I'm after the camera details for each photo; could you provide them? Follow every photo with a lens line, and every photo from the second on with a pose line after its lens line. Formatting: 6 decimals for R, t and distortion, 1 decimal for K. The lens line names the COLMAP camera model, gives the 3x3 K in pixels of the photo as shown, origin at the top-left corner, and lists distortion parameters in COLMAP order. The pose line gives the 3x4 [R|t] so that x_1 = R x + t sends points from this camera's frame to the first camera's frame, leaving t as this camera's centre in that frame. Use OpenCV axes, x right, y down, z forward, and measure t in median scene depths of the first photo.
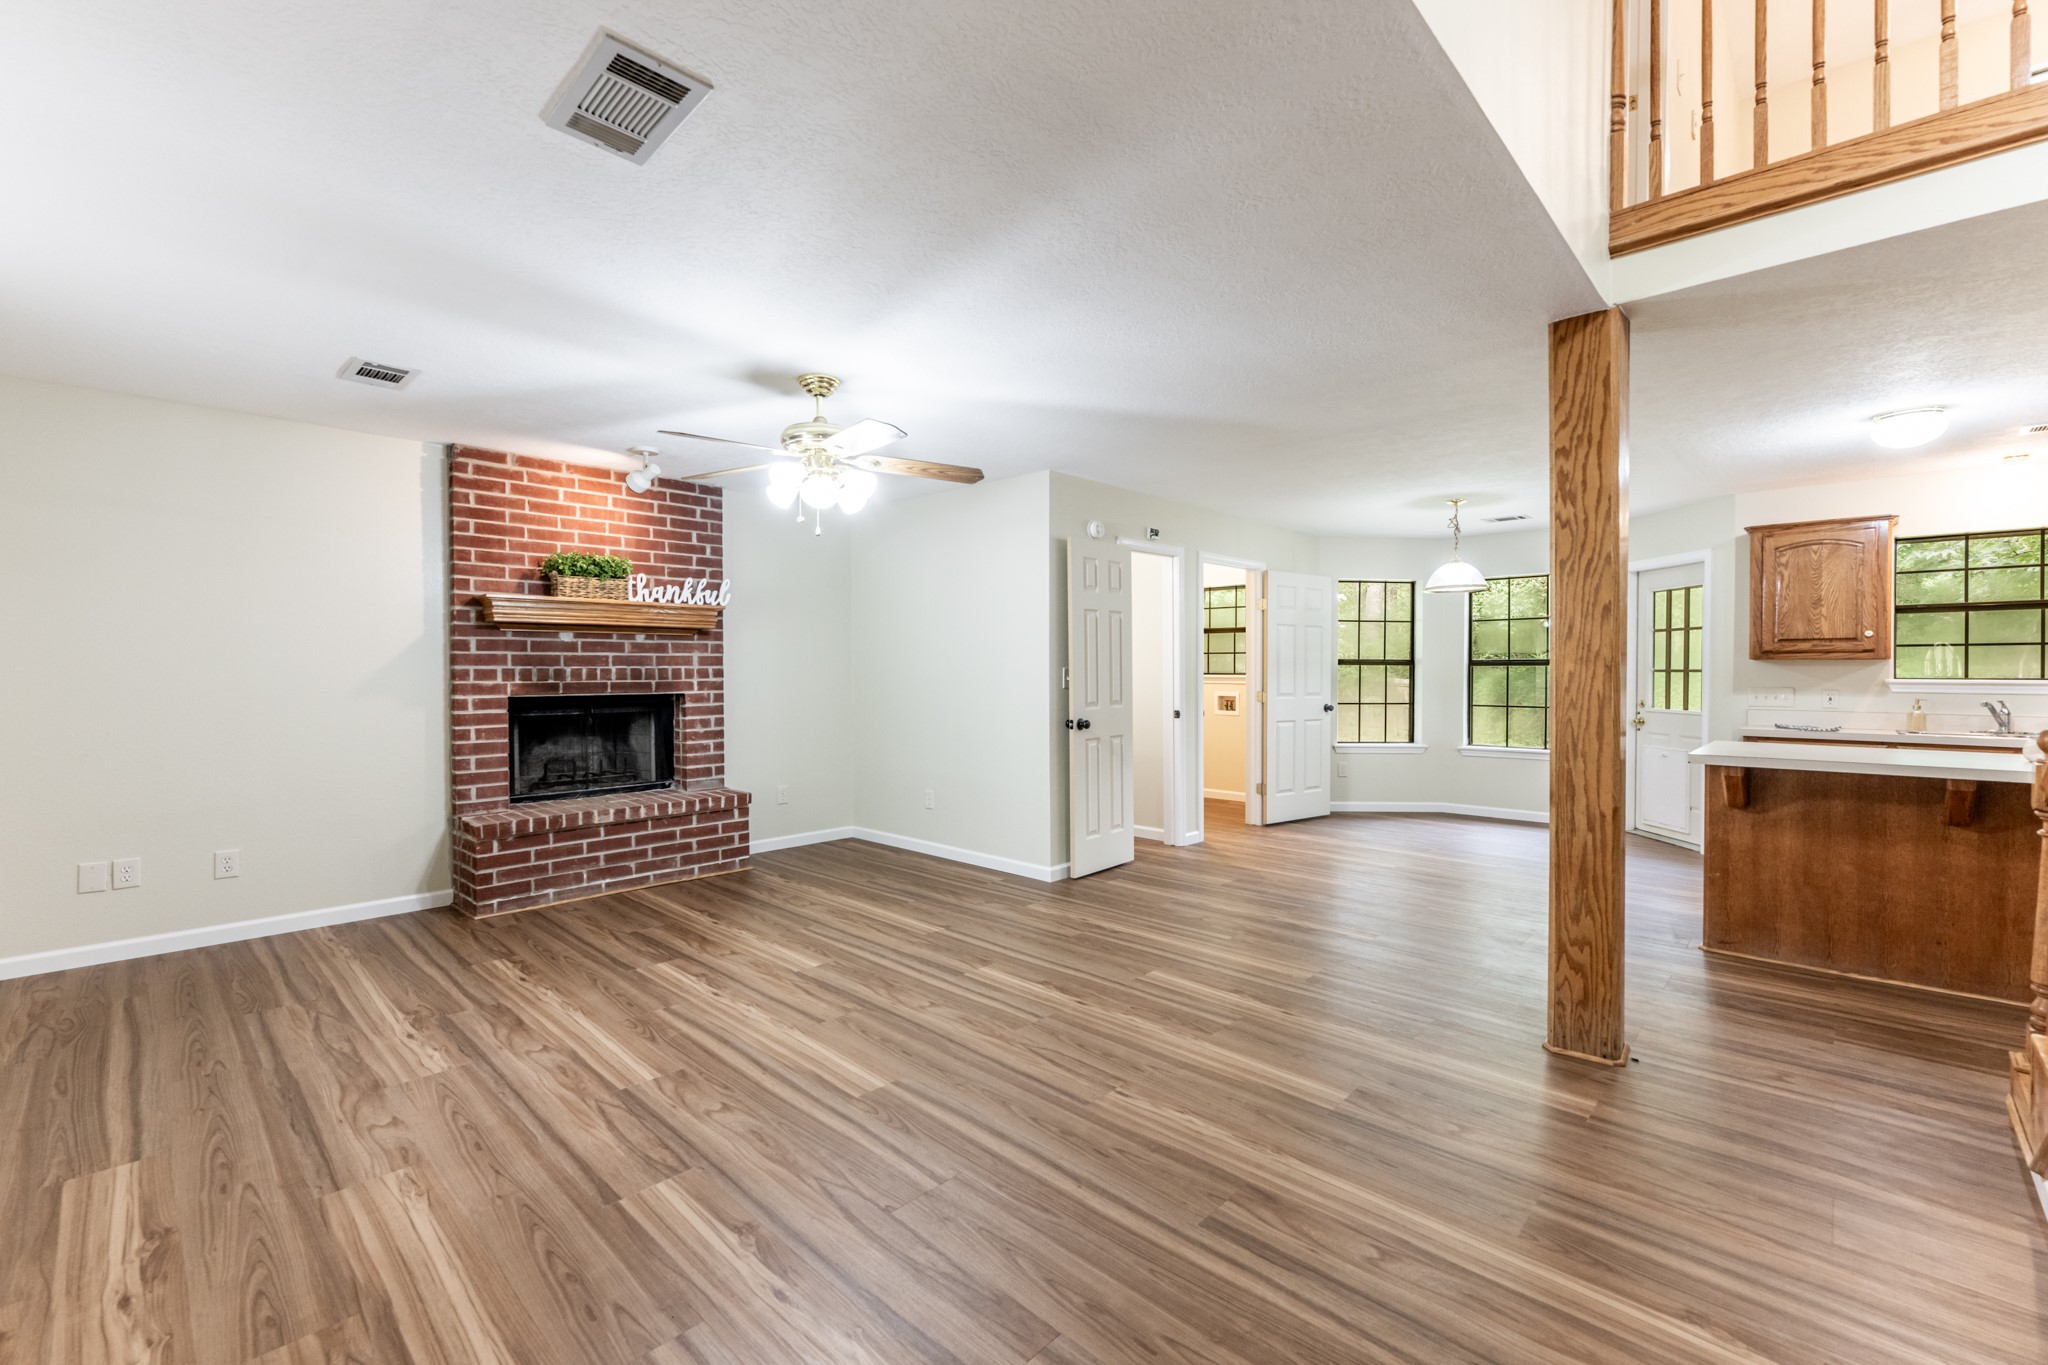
lens RADIAL K [[840.9, 0, 1024.0], [0, 840.9, 682.5], [0, 0, 1]] dist [-0.000992, 0.000046]
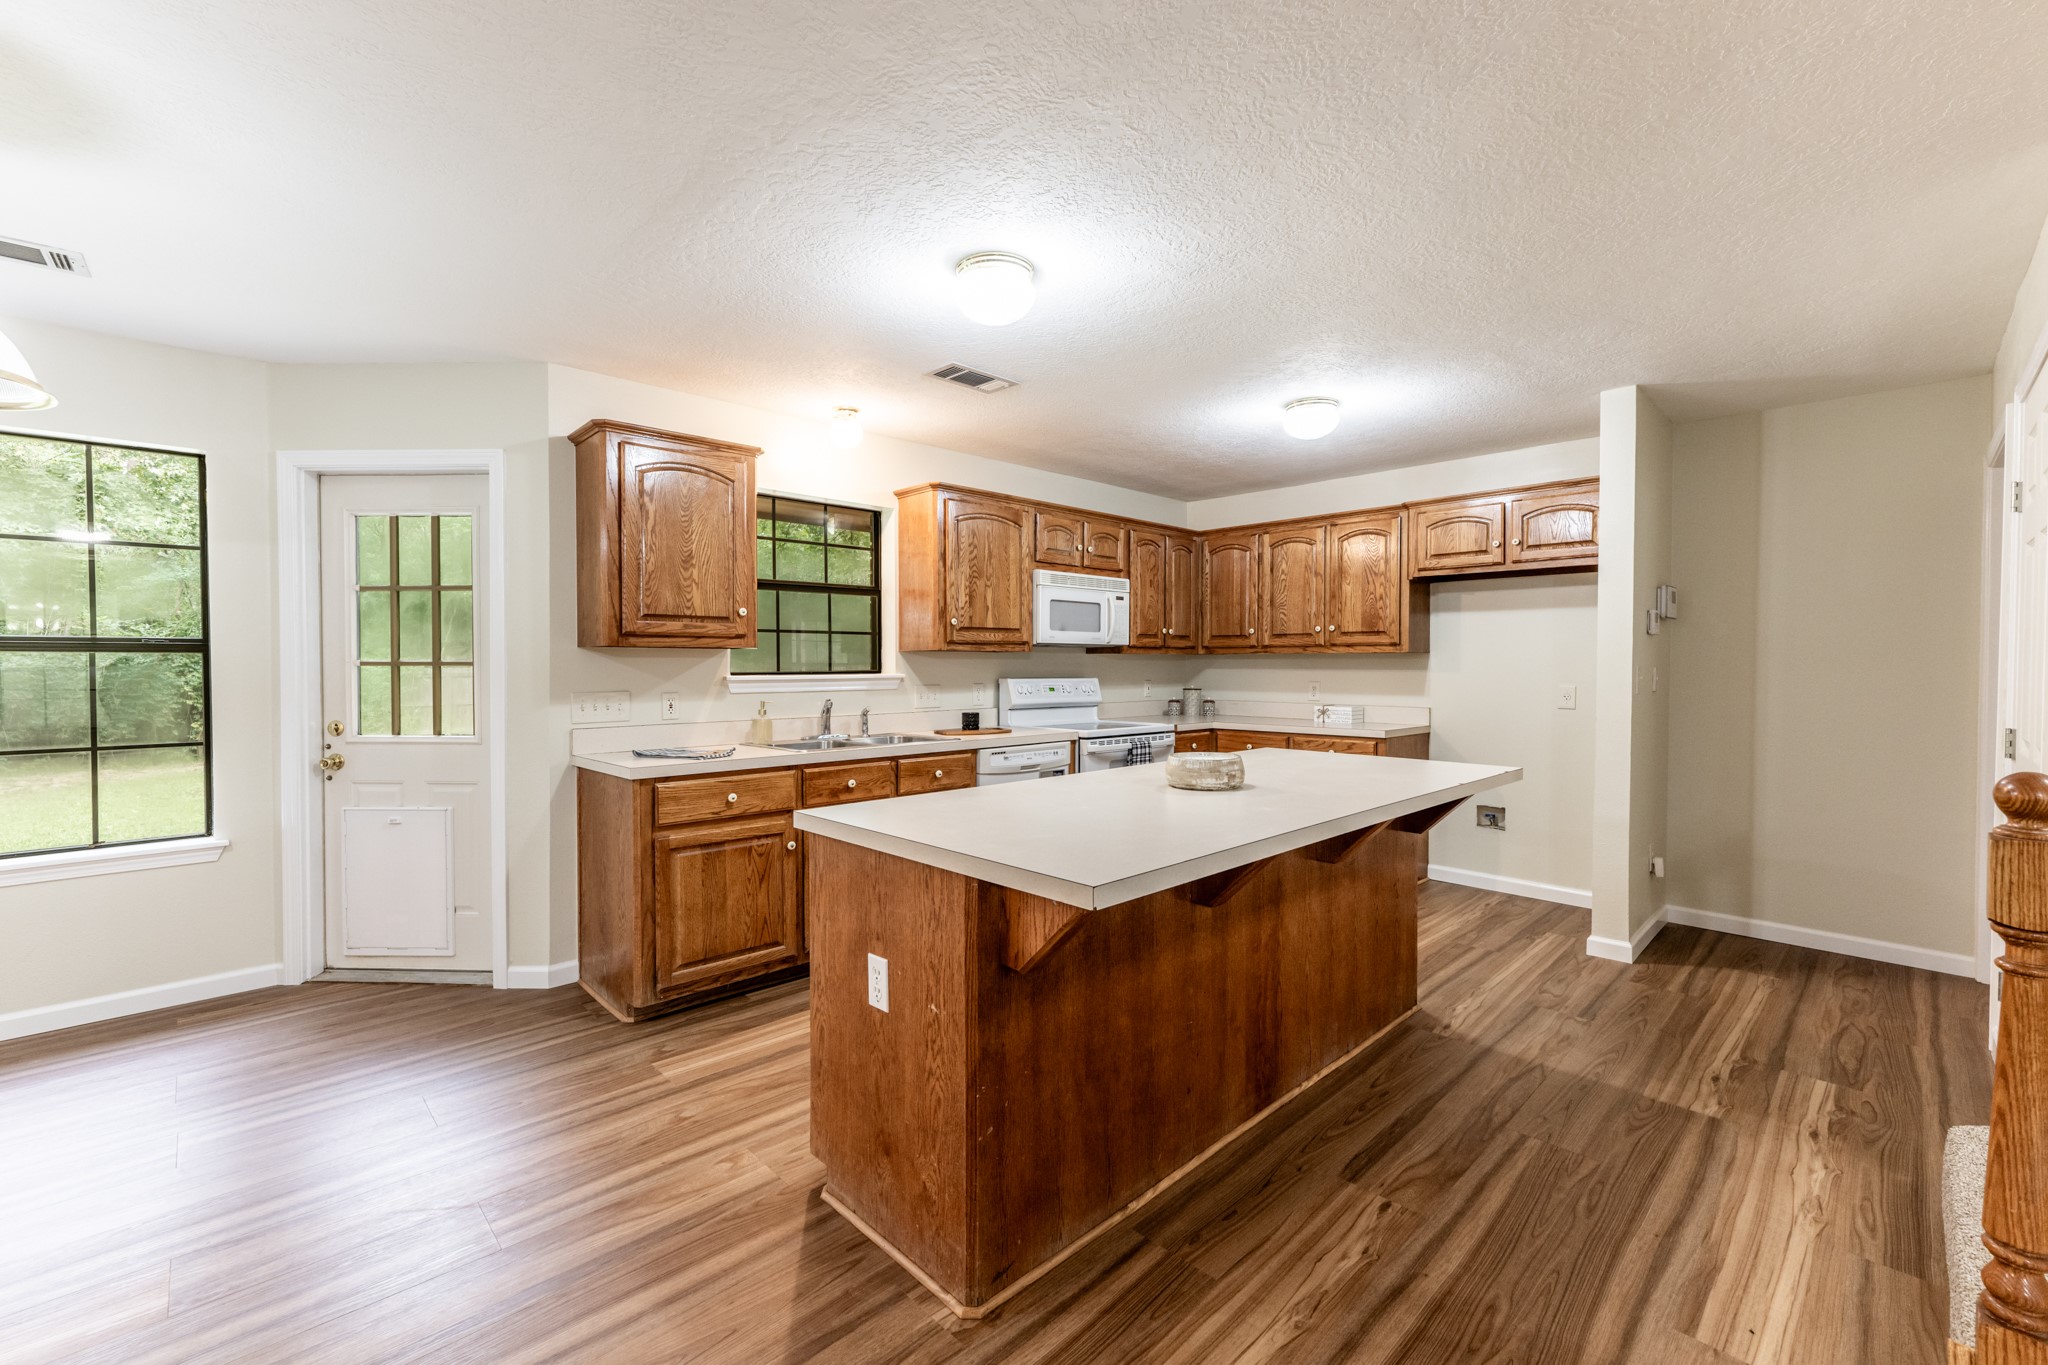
lens RADIAL K [[814.1, 0, 1016.5], [0, 814.1, 675.0], [0, 0, 1]] dist [0.000226, 0.000071]
pose [[0.066500, -0.019624, 0.997593, 0.463234], [0.010722, 0.999763, 0.018952, -0.021589], [-0.997729, 0.009436, 0.066695, 0.999968]]
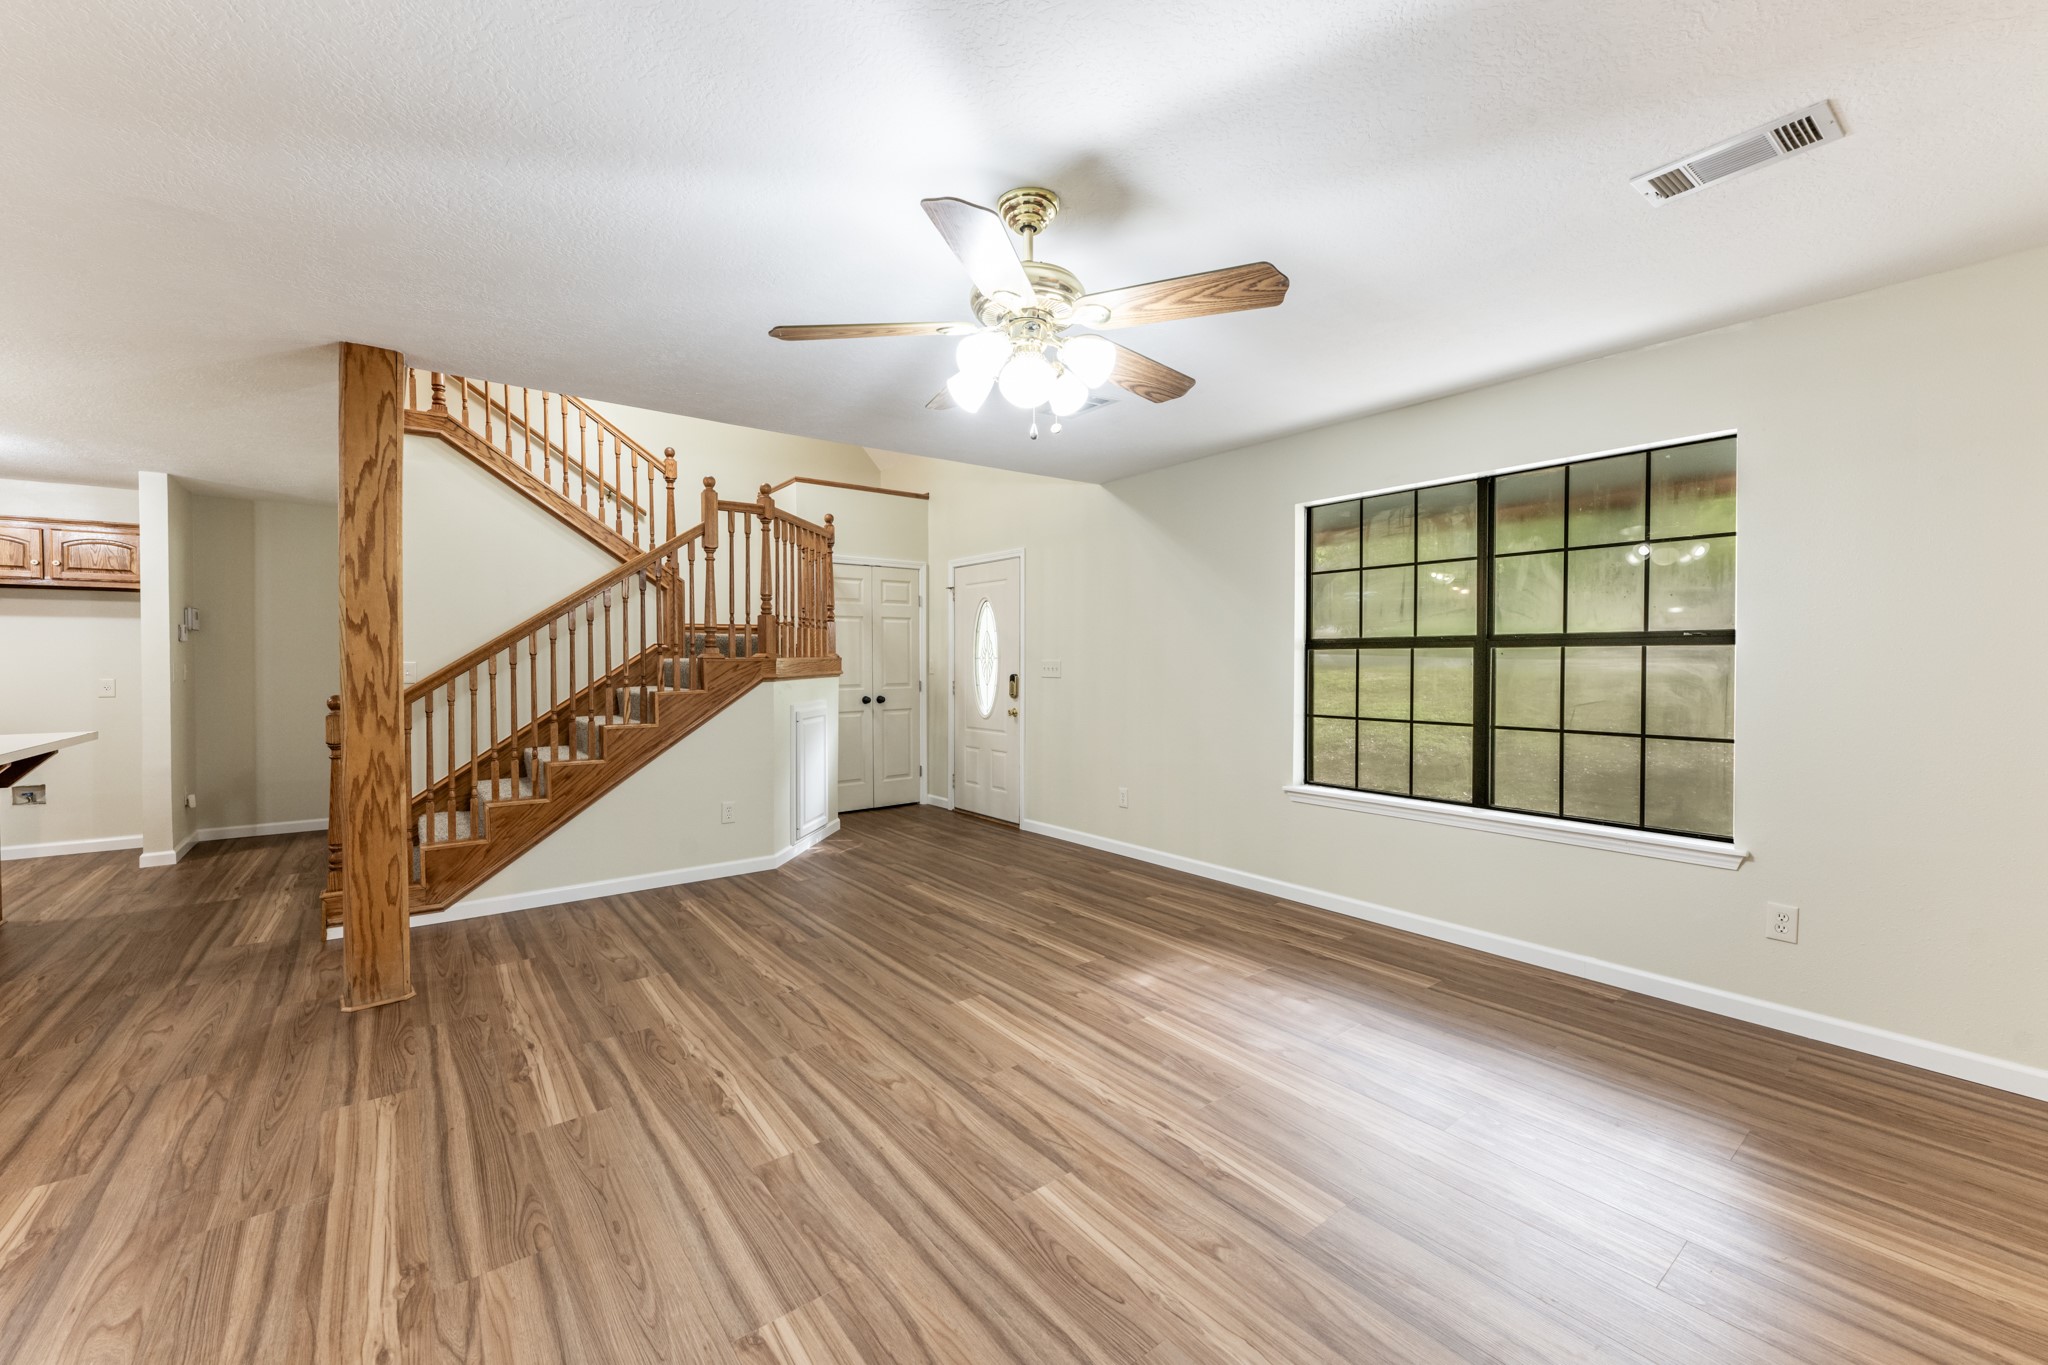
lens RADIAL K [[814.1, 0, 1016.5], [0, 814.1, 675.0], [0, 0, 1]] dist [0.000226, 0.000071]
pose [[-0.986050, -0.003782, 0.166407, -0.324192], [0.003238, 0.999117, 0.041897, -0.050718], [-0.166419, 0.041851, -0.985167, 1.552734]]
